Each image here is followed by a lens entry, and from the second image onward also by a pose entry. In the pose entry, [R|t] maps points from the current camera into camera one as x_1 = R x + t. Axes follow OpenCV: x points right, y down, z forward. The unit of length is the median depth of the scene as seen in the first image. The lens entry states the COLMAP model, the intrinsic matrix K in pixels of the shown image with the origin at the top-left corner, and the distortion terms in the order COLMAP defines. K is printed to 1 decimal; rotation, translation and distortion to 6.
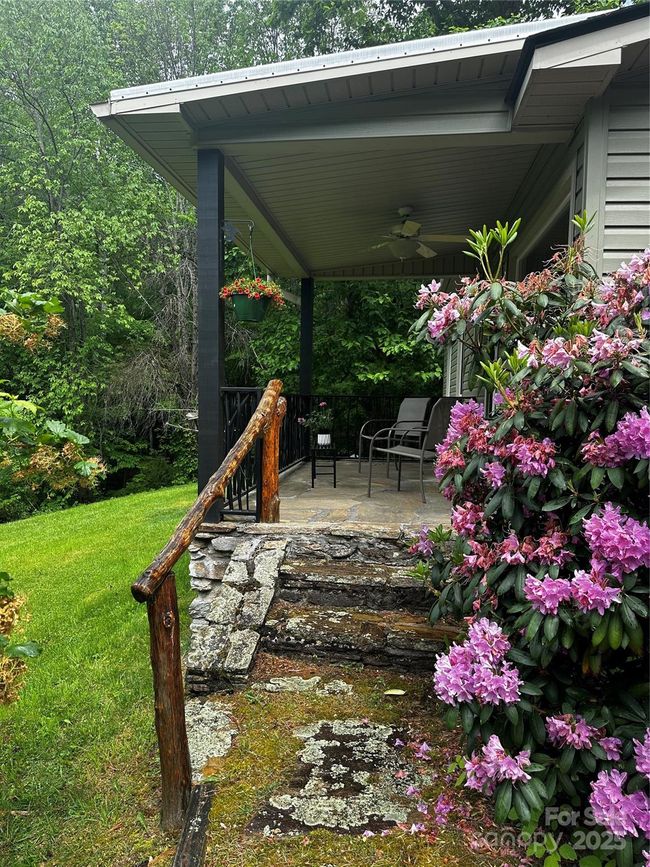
lens RADIAL K [[615.8, 0, 325.0], [0, 615.8, 433.5], [0, 0, 1]] dist [0.052200, 0.000527]
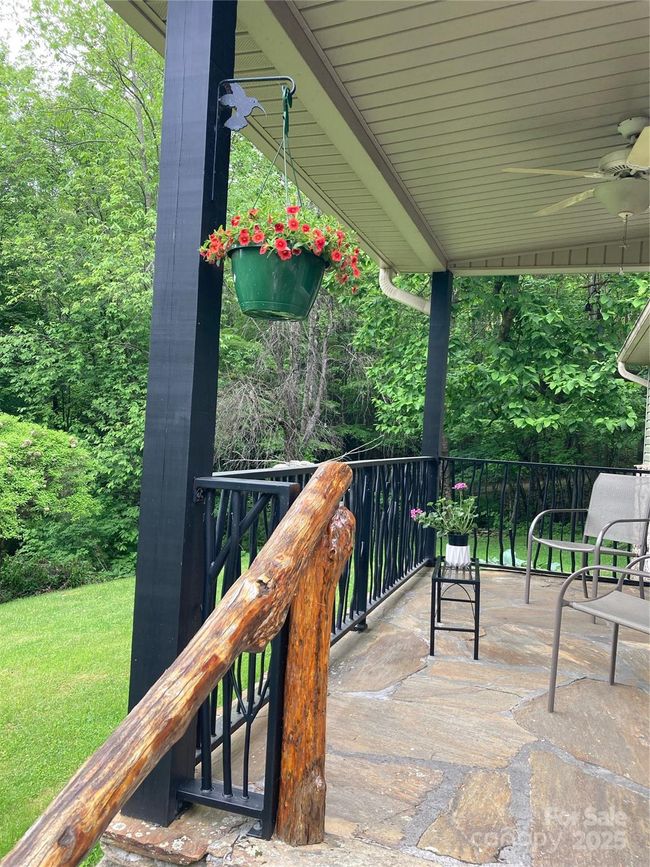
lens RADIAL K [[719.7, 0, 325.0], [0, 719.7, 433.5], [0, 0, 1]] dist [-0.001604, -0.000558]
pose [[0.980320, 0.037118, -0.193892, 0.001002], [-0.048912, 0.997210, -0.056393, -0.020123], [0.191258, 0.064767, 0.979401, 0.136249]]
